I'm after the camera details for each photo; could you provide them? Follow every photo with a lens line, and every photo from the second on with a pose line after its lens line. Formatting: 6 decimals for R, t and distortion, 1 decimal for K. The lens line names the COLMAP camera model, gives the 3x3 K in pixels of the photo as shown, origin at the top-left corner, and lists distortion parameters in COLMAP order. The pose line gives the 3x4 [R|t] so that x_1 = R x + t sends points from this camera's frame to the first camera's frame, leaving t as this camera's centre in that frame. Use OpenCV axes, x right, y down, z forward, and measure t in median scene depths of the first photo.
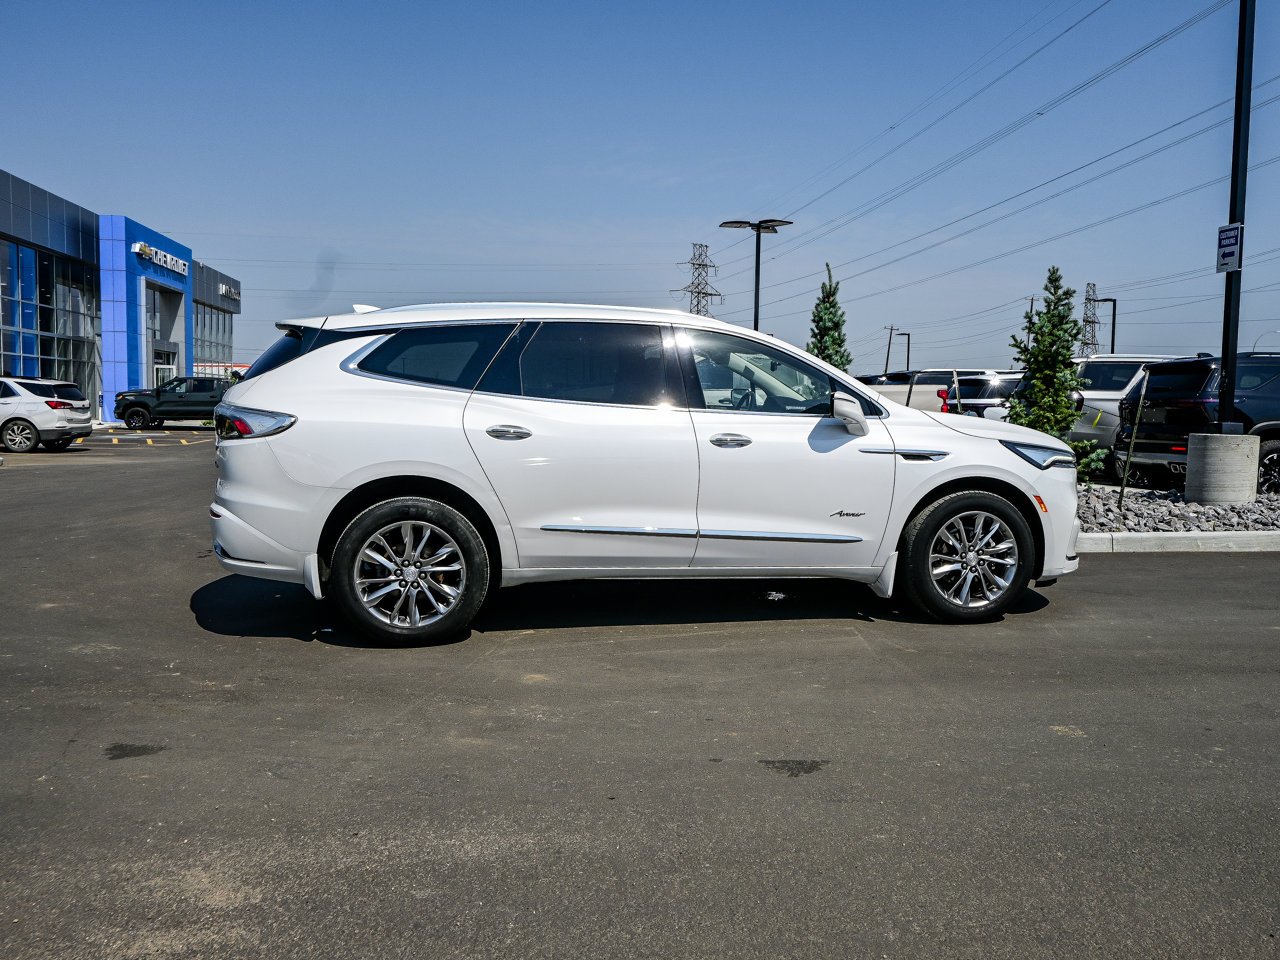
lens RADIAL K [[1125.2, 0, 640.0], [0, 1125.2, 480.0], [0, 0, 1]] dist [-0.009161, -0.005280]
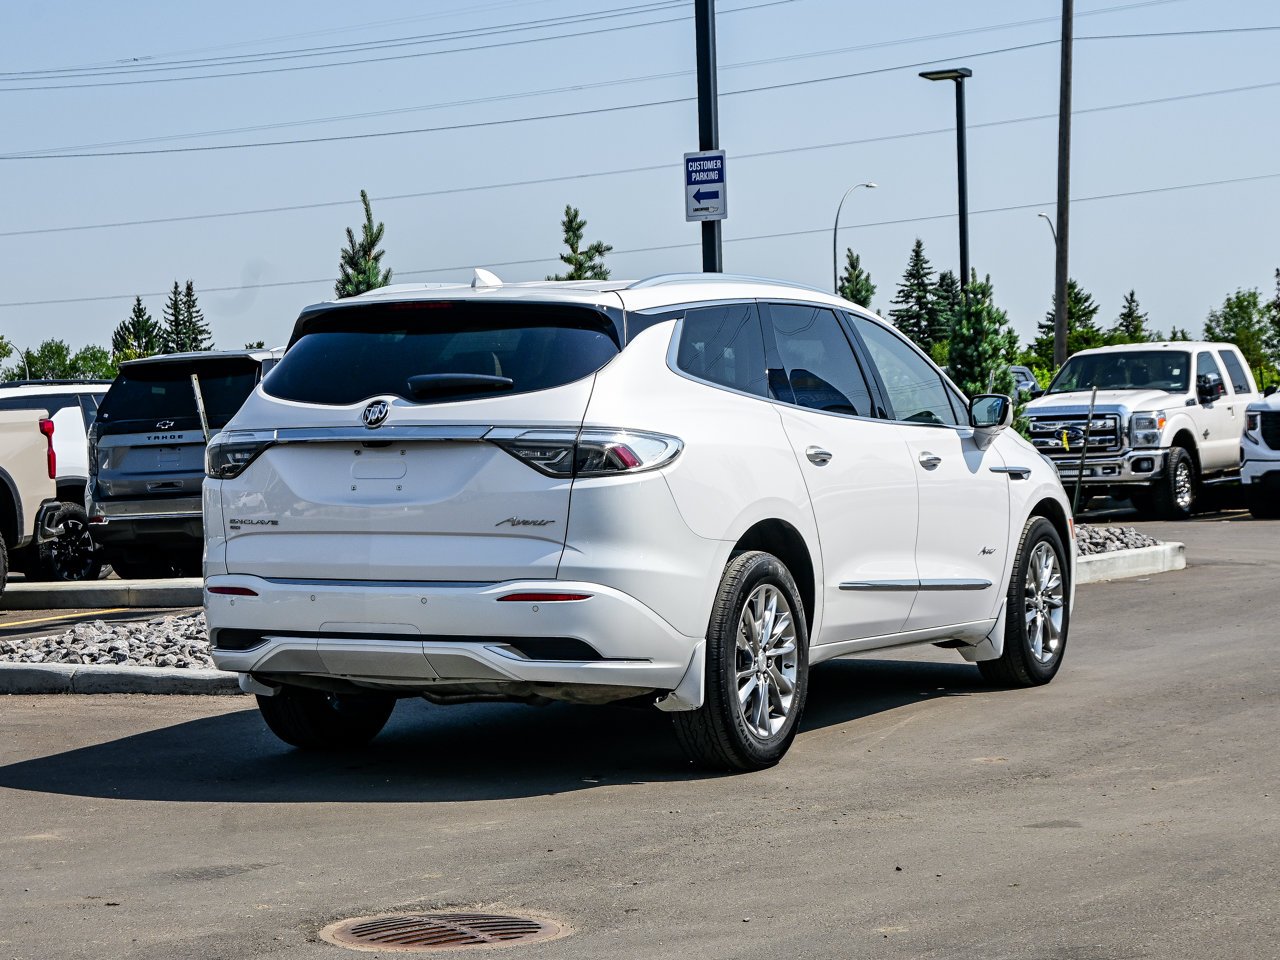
lens RADIAL K [[2896.3, 0, 640.4], [0, 2896.3, 446.0], [0, 0, 1]] dist [-0.052383, 0.871684]
pose [[0.624649, -0.030381, 0.780315, -0.918259], [0.089570, 0.995436, -0.032944, 0.001466], [-0.775752, 0.090471, 0.624519, -0.038817]]
